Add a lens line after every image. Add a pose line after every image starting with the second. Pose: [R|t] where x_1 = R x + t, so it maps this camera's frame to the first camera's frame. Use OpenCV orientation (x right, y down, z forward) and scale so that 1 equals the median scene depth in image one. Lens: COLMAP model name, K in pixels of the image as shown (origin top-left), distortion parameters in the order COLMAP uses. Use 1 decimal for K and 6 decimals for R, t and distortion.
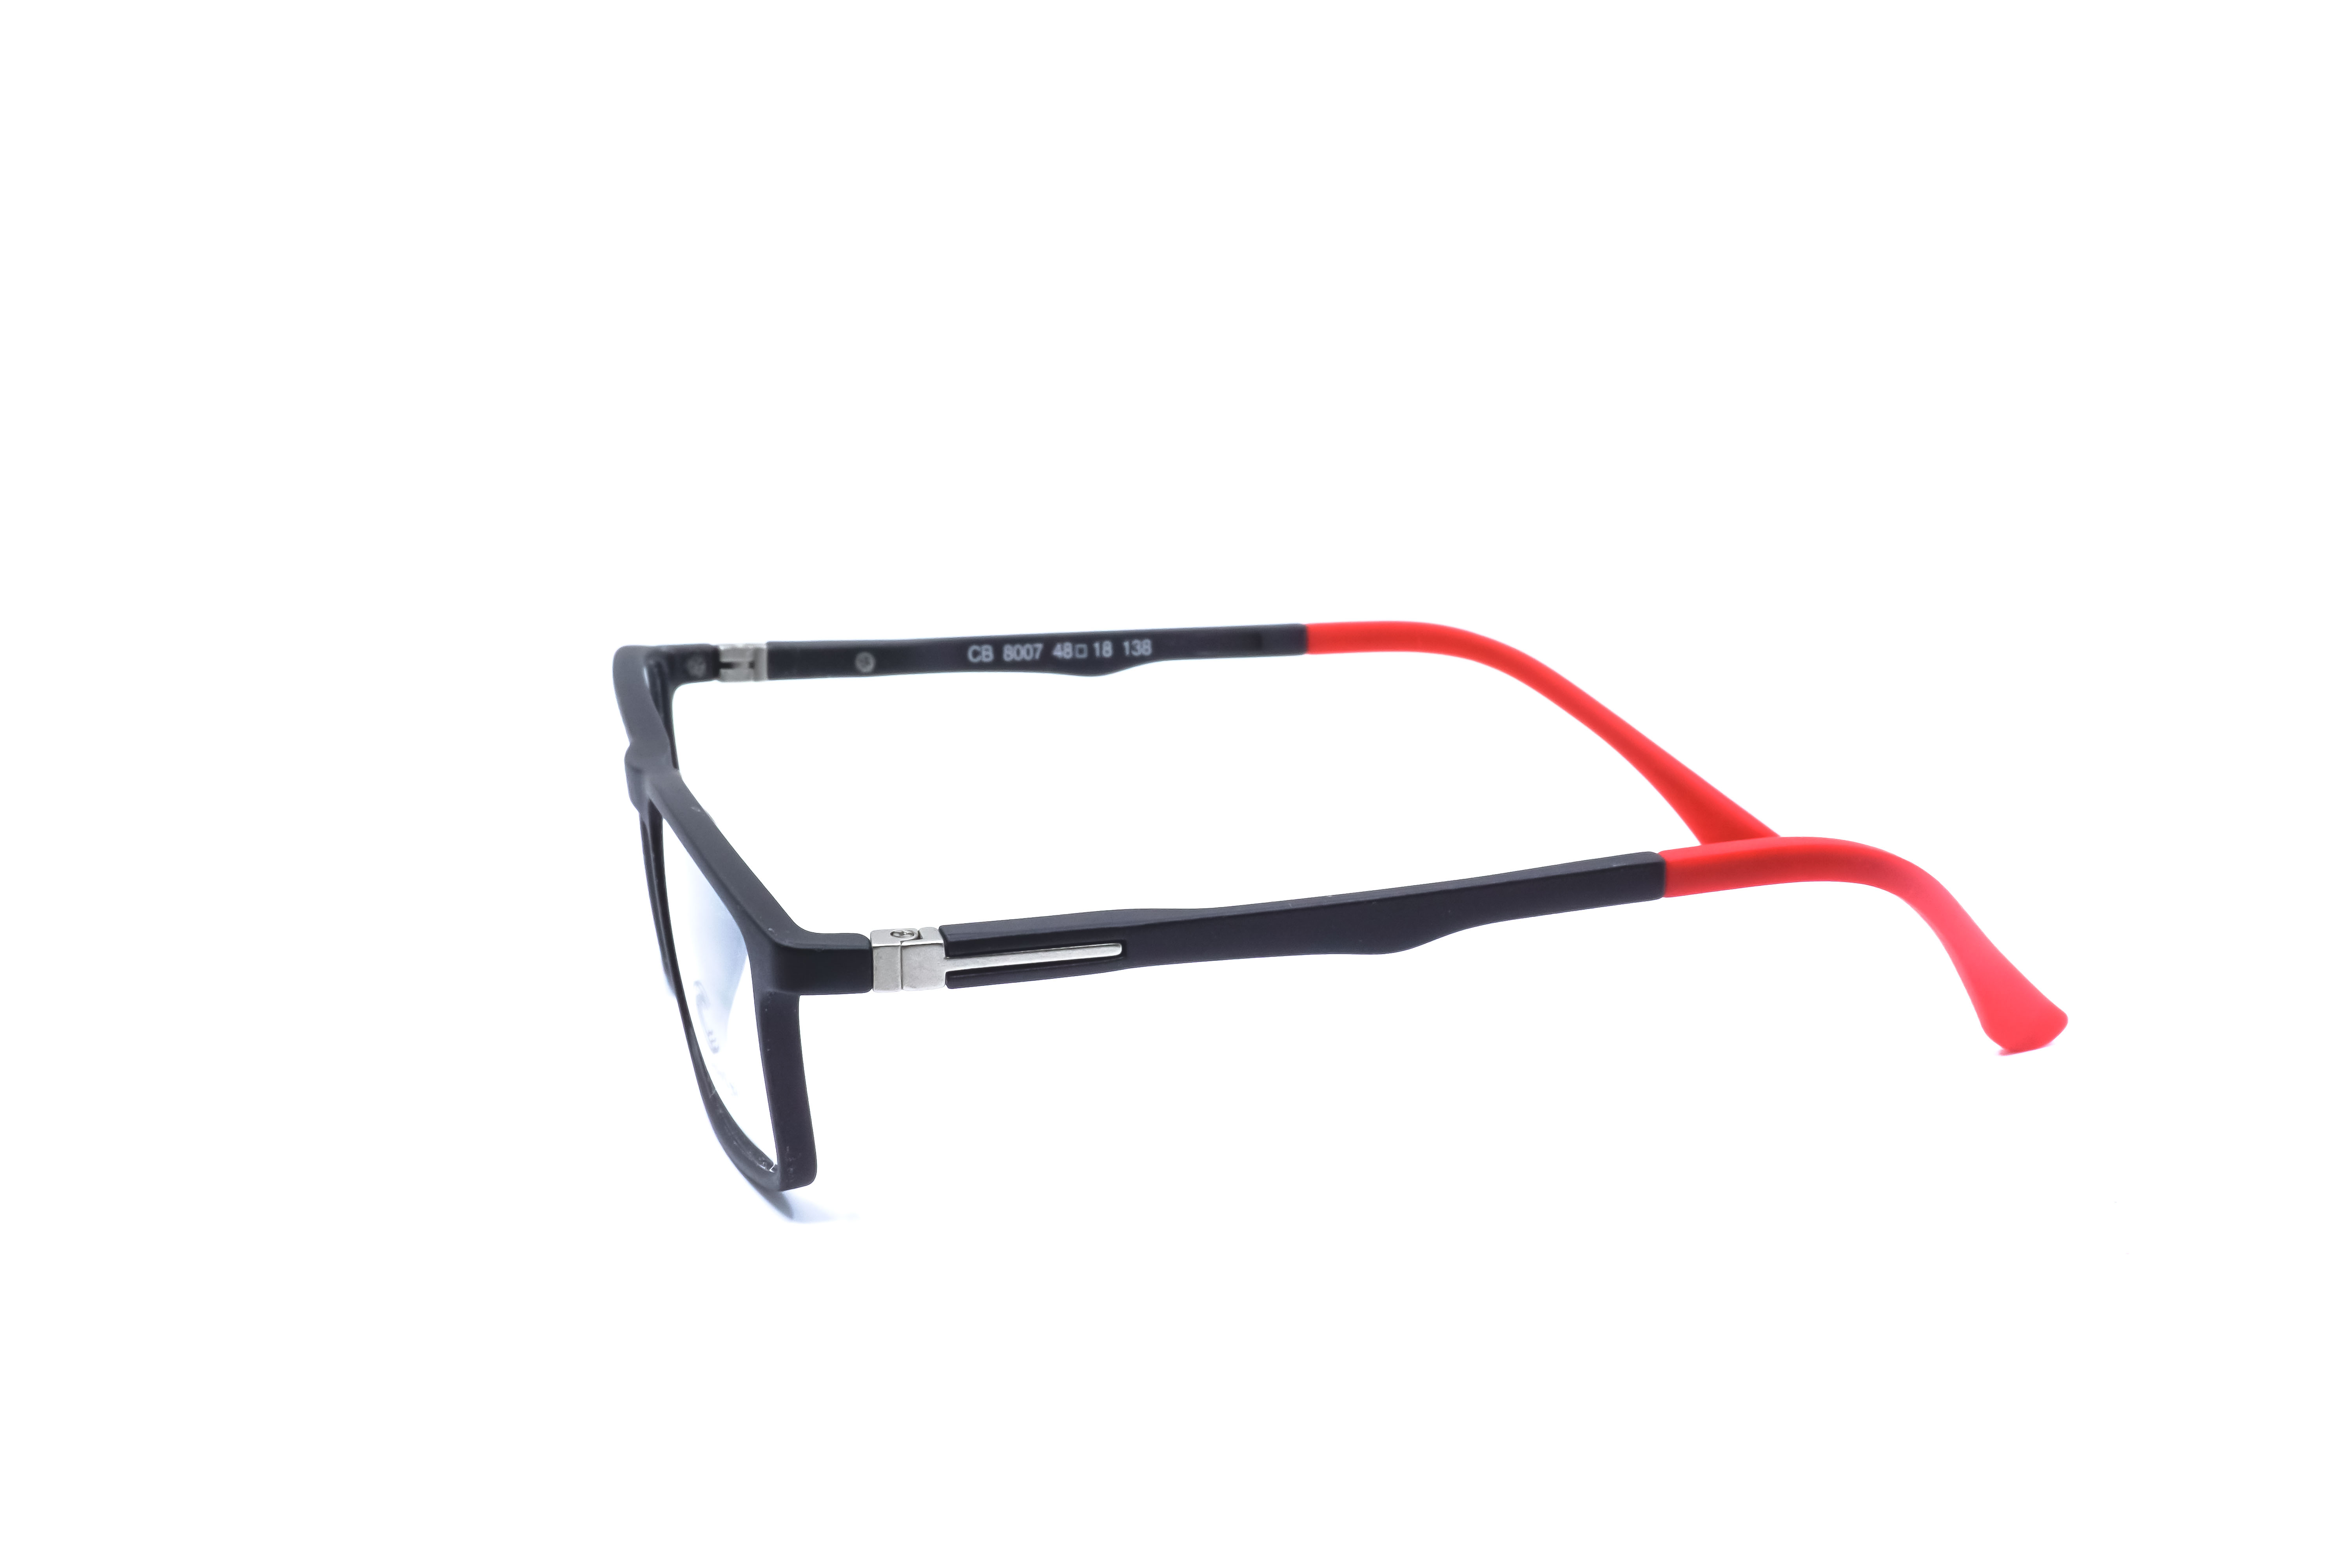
lens RADIAL K [[3395.6, 0, 1166.7], [0, 3395.6, 783.3], [0, 0, 1]] dist [0.074202, 0.000000]
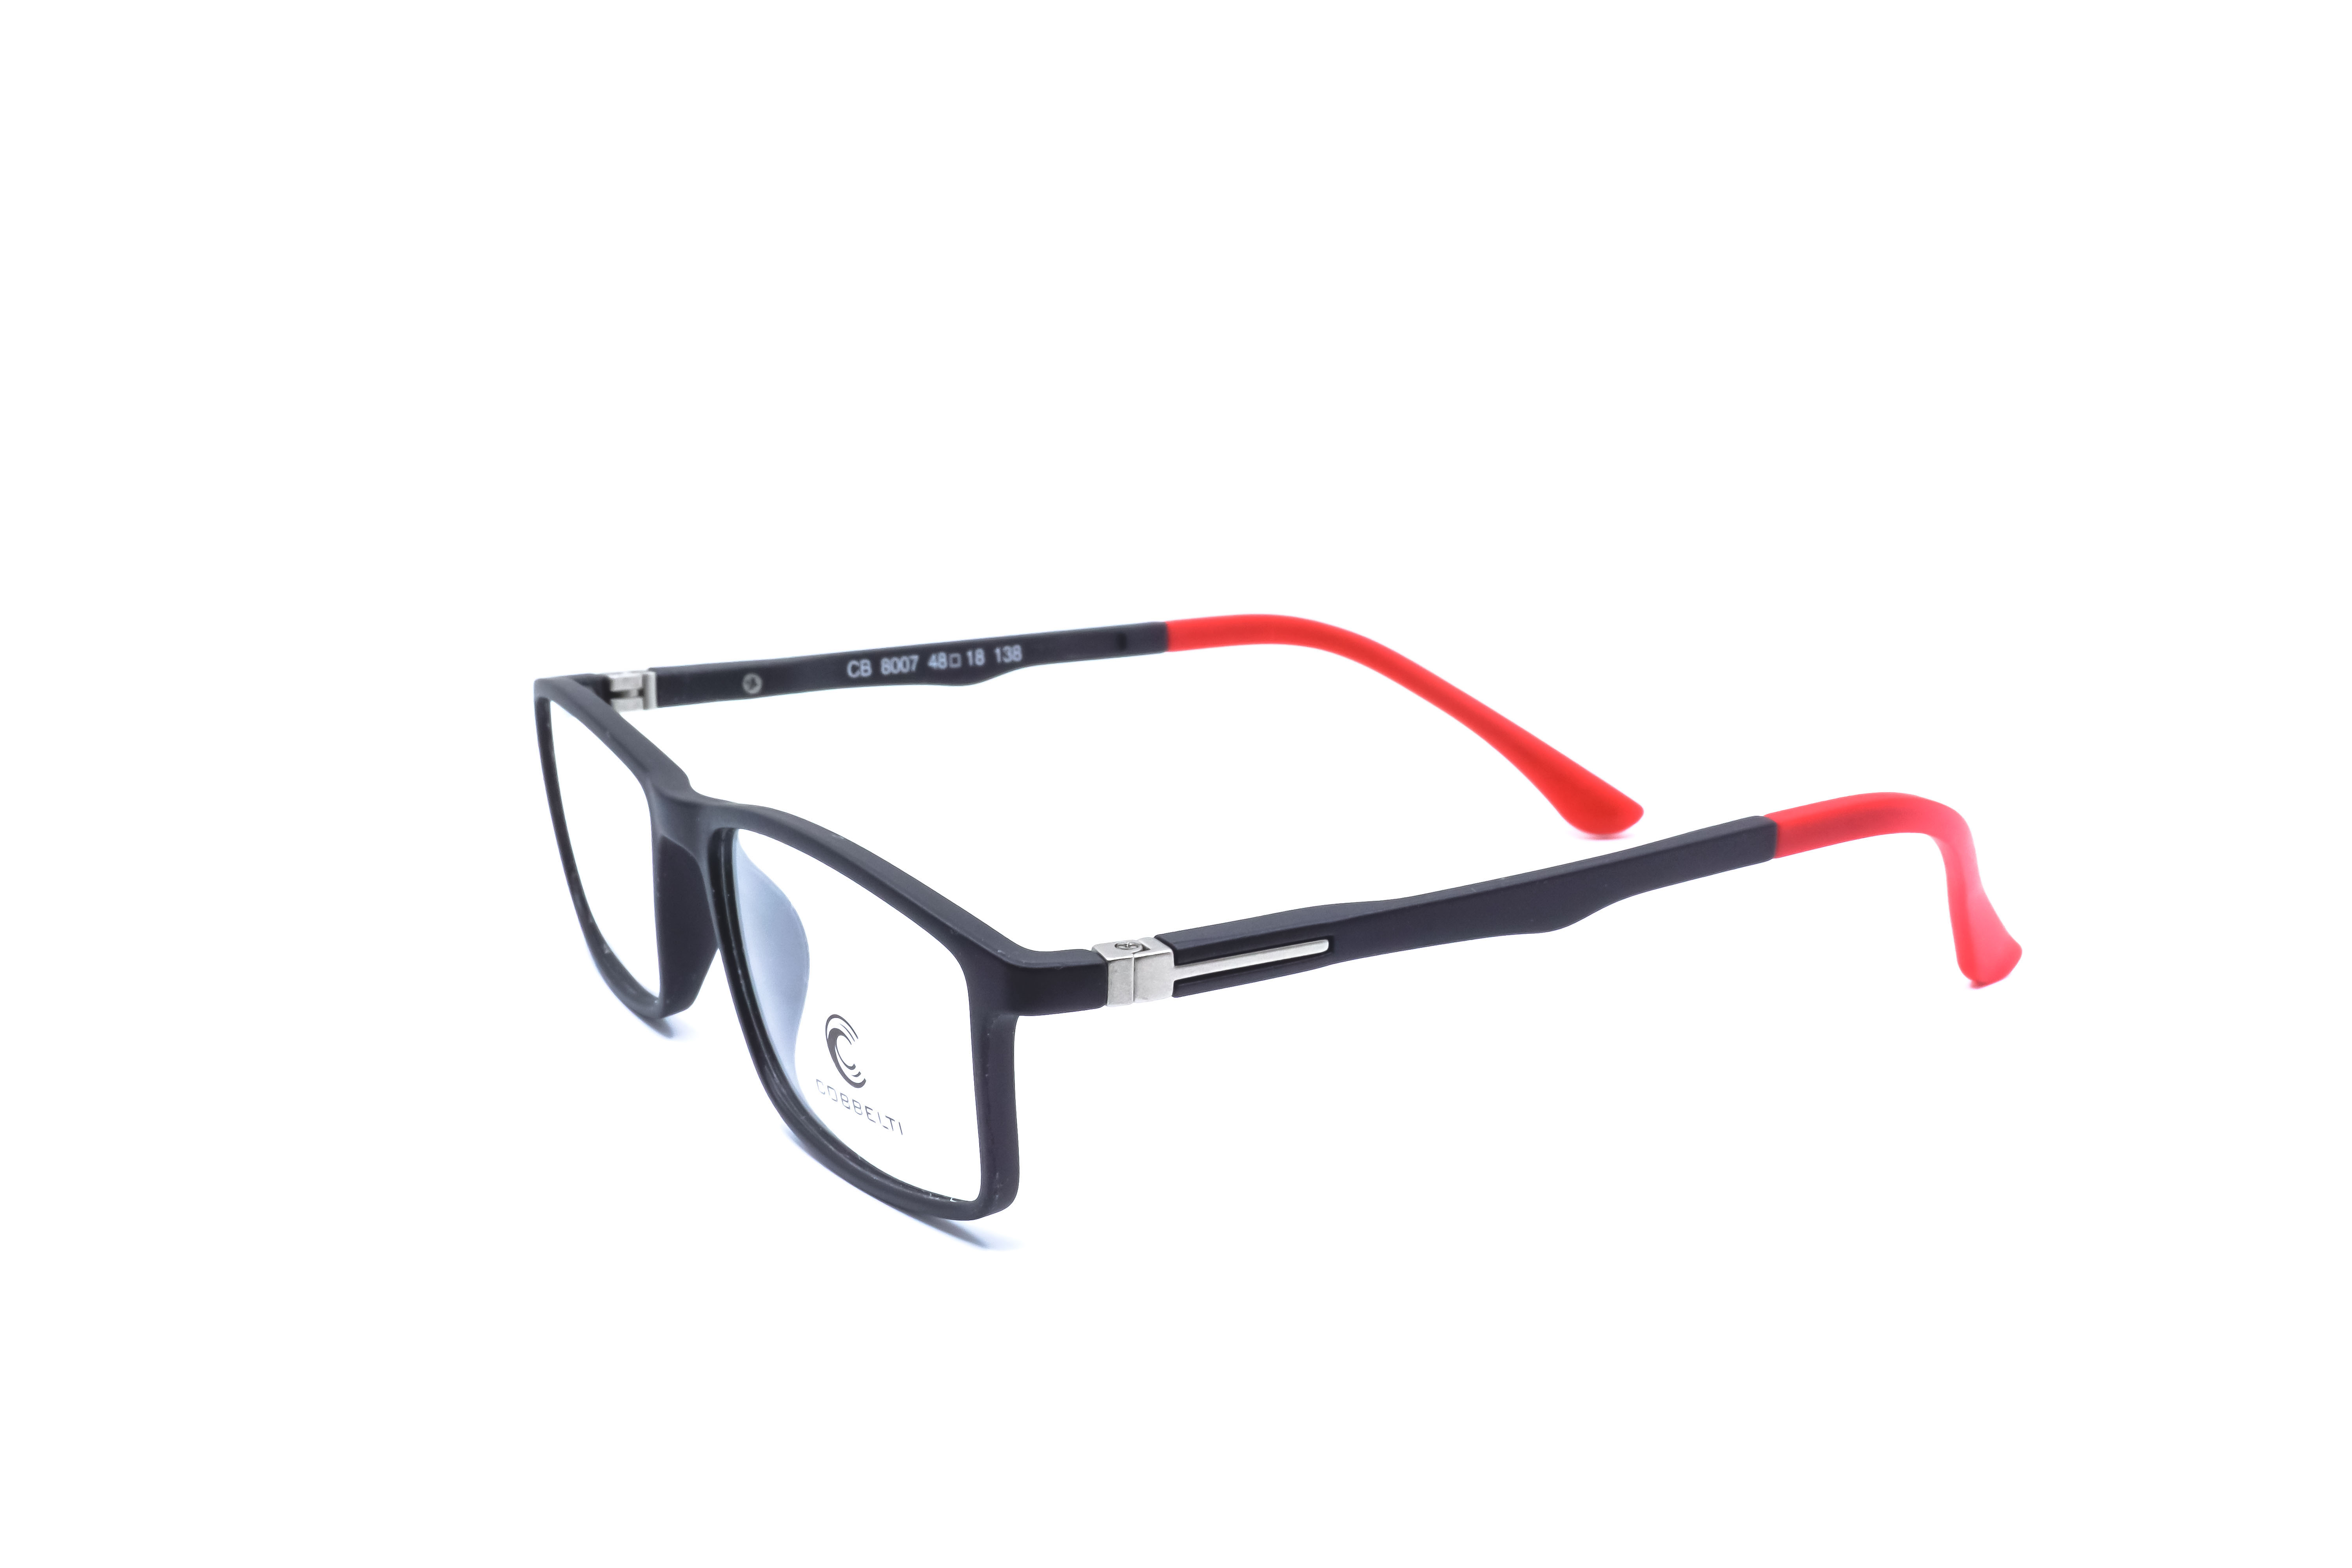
lens RADIAL K [[3395.6, 0, 1174.3], [0, 3395.6, 780.0], [0, 0, 1]] dist [0.074202, 0.000000]
pose [[0.964330, -0.063628, 0.256941, -0.223790], [0.064315, 0.997913, 0.005737, -0.005956], [-0.256770, 0.010993, 0.966410, 0.031282]]
